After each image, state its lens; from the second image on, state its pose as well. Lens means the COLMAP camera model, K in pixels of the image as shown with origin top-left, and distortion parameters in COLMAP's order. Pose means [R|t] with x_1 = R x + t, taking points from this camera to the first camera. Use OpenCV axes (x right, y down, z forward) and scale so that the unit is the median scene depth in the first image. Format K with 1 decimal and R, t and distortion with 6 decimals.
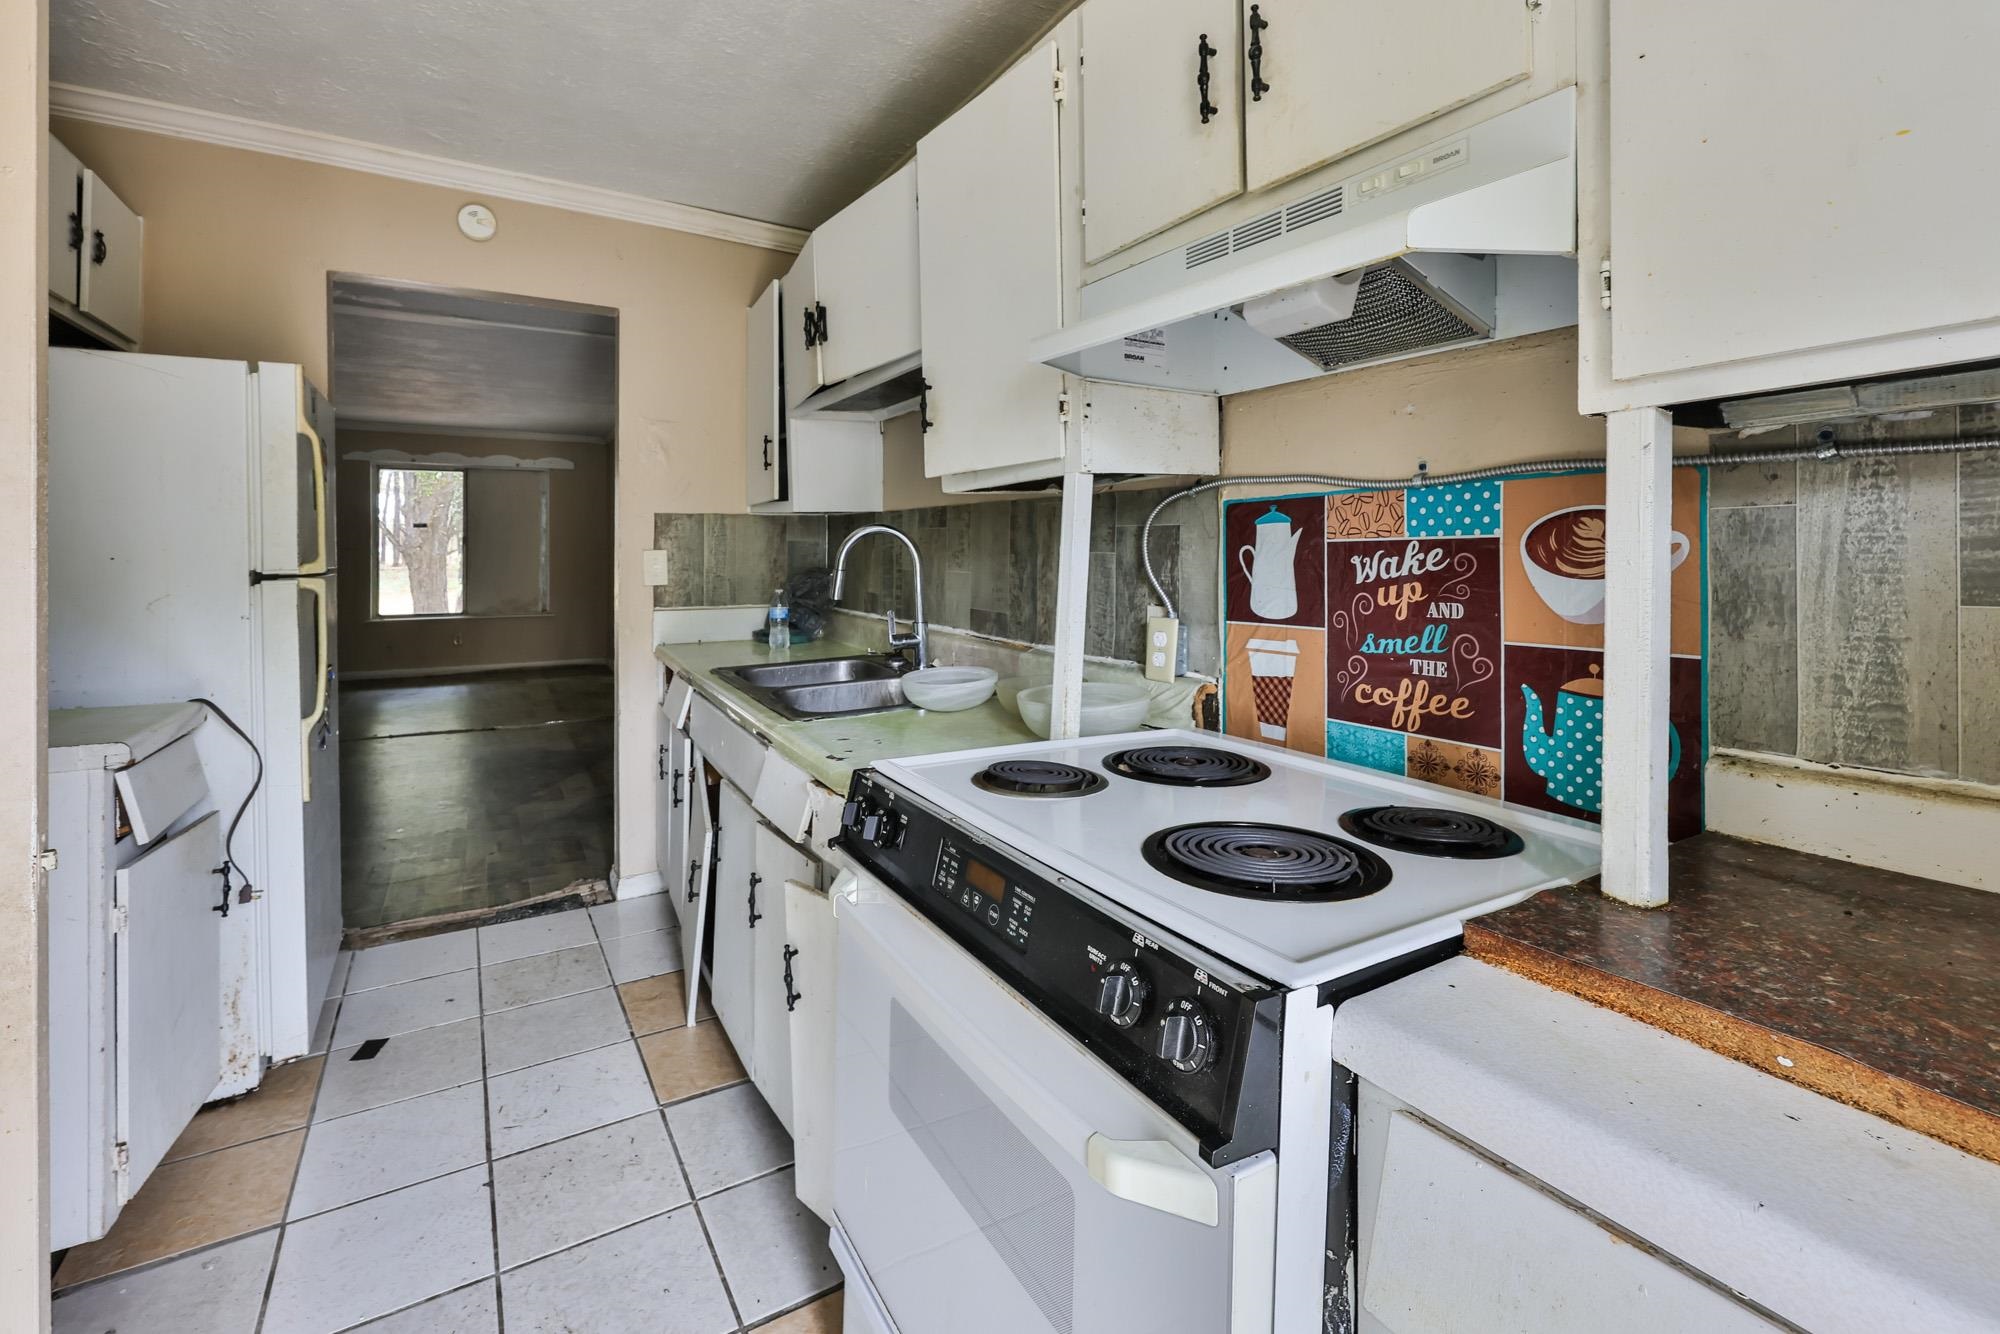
lens RADIAL K [[874.9, 0, 977.3], [0, 874.9, 543.3], [0, 0, 1]] dist [-0.002233, 0.000817]
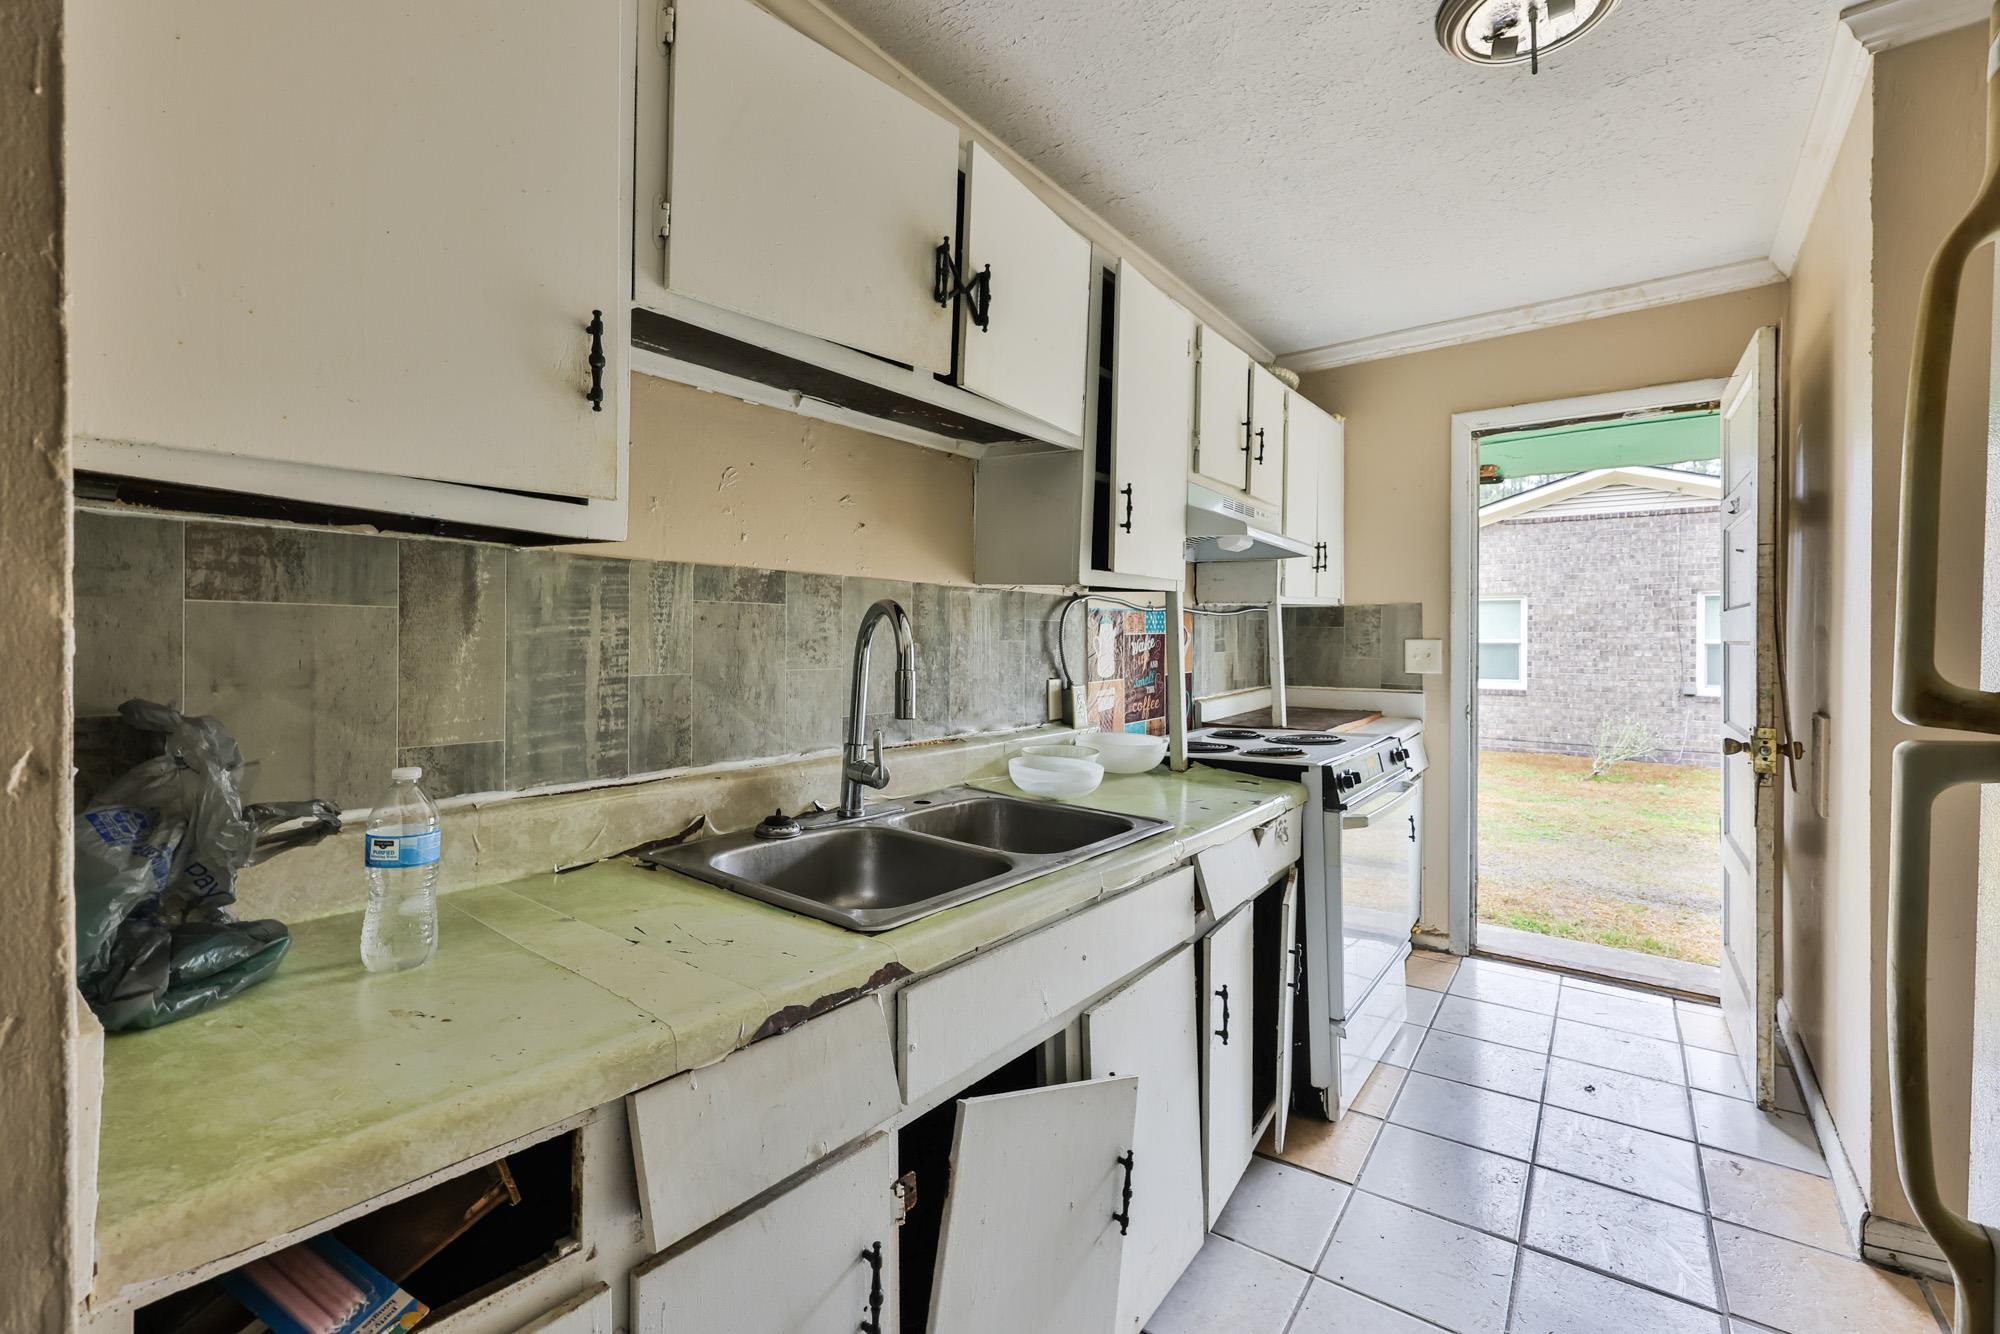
lens RADIAL K [[874.9, 0, 1033.4], [0, 874.9, 633.9], [0, 0, 1]] dist [-0.002233, 0.000817]
pose [[-0.430573, 0.004544, 0.902544, -1.300914], [-0.007722, 0.999932, -0.008718, 0.015458], [-0.902522, -0.010723, -0.430509, 2.045305]]
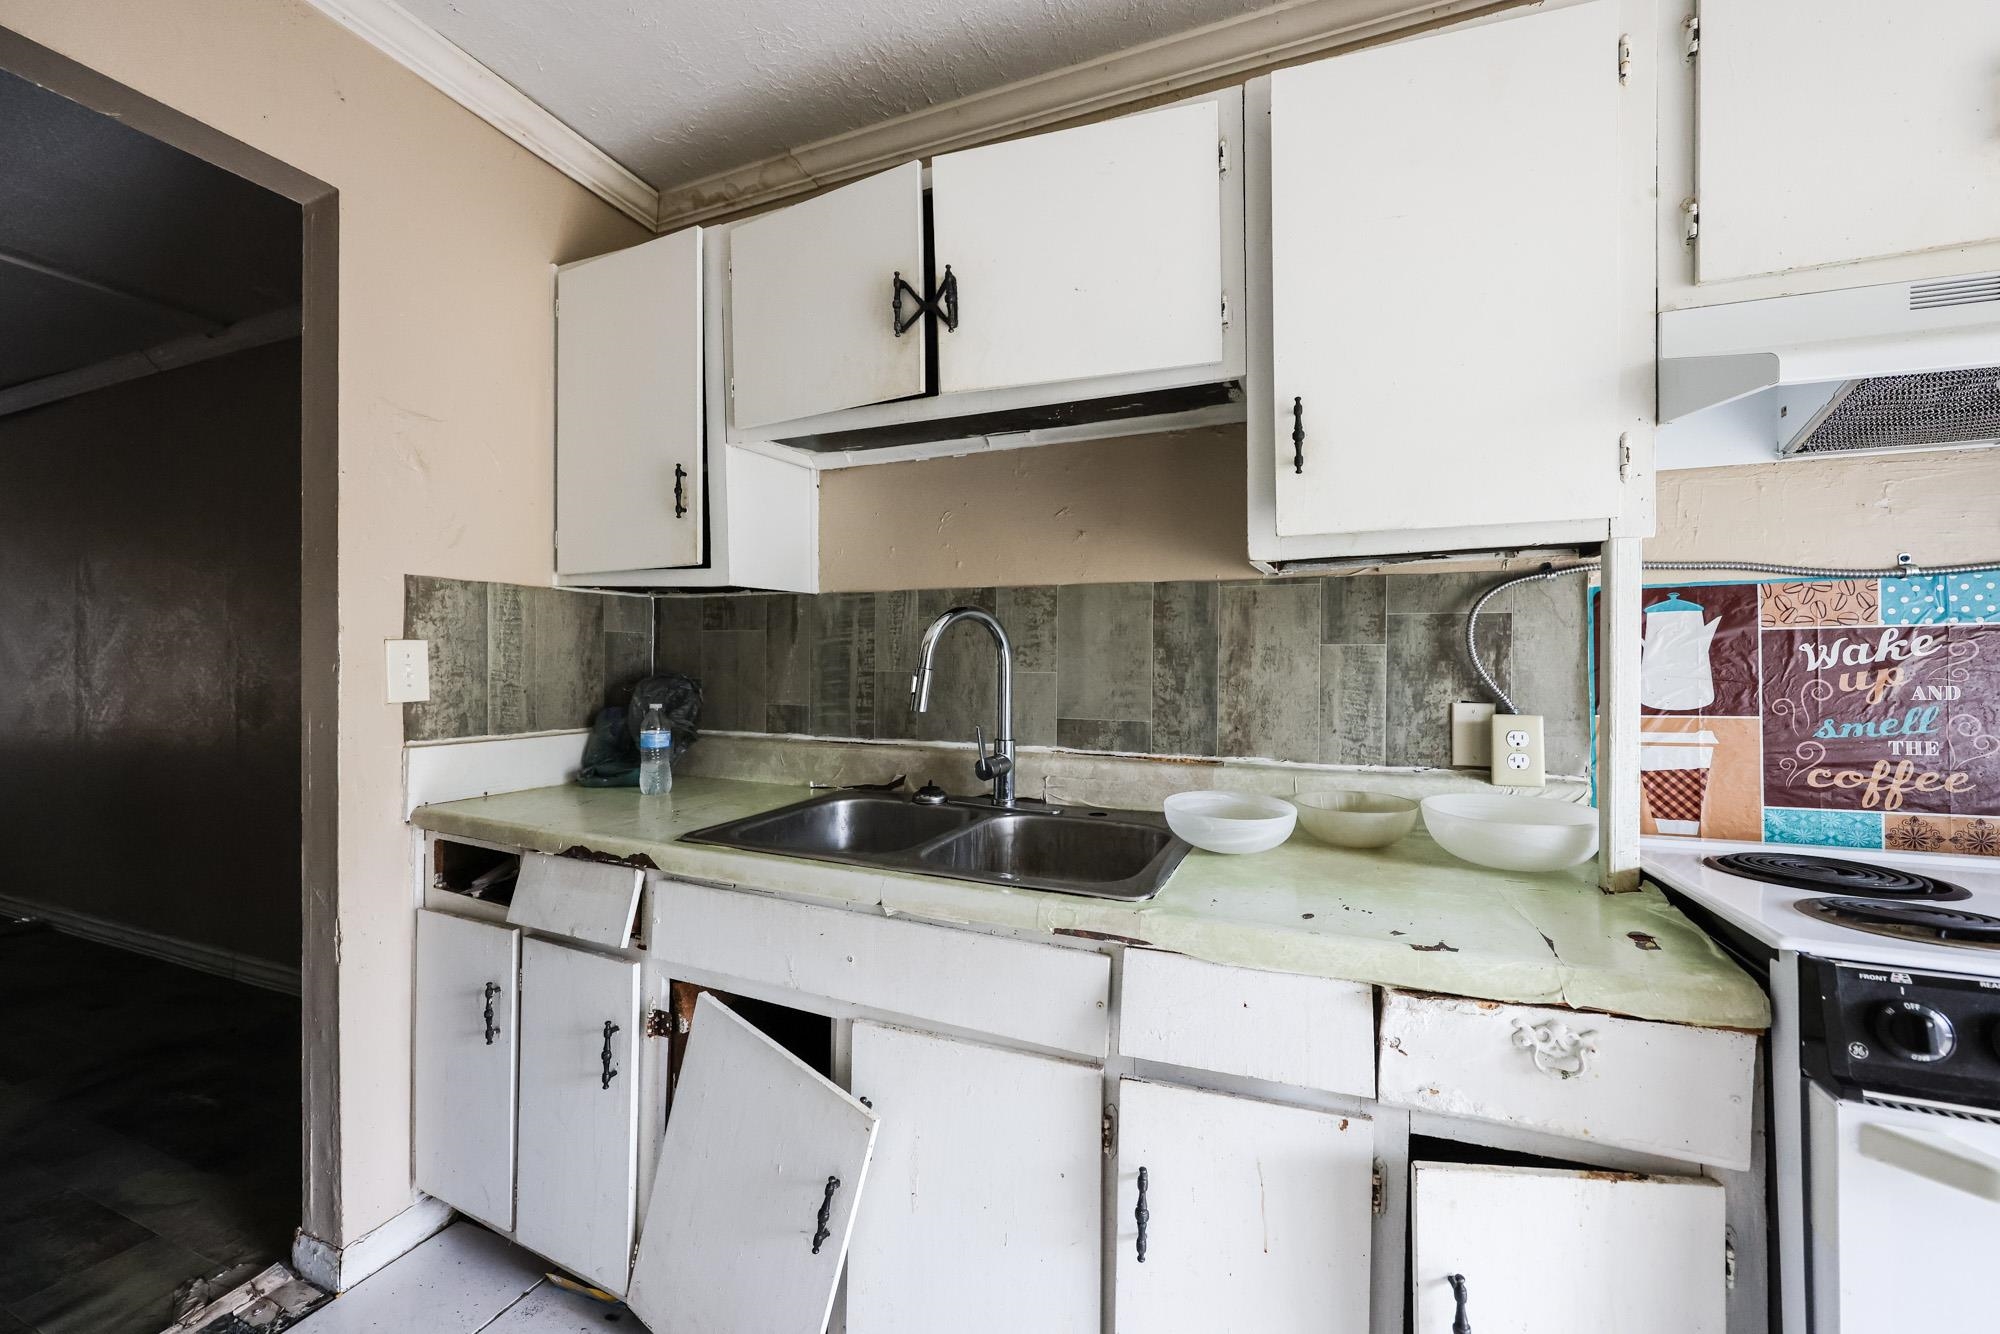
lens RADIAL K [[804.5, 0, 980.8], [0, 804.5, 659.8], [0, 0, 1]] dist [-0.002553, 0.000313]
pose [[0.796138, 0.009962, 0.605033, -0.870403], [-0.008772, 0.999949, -0.004921, 0.044897], [-0.605051, -0.001389, 0.796185, 0.812841]]
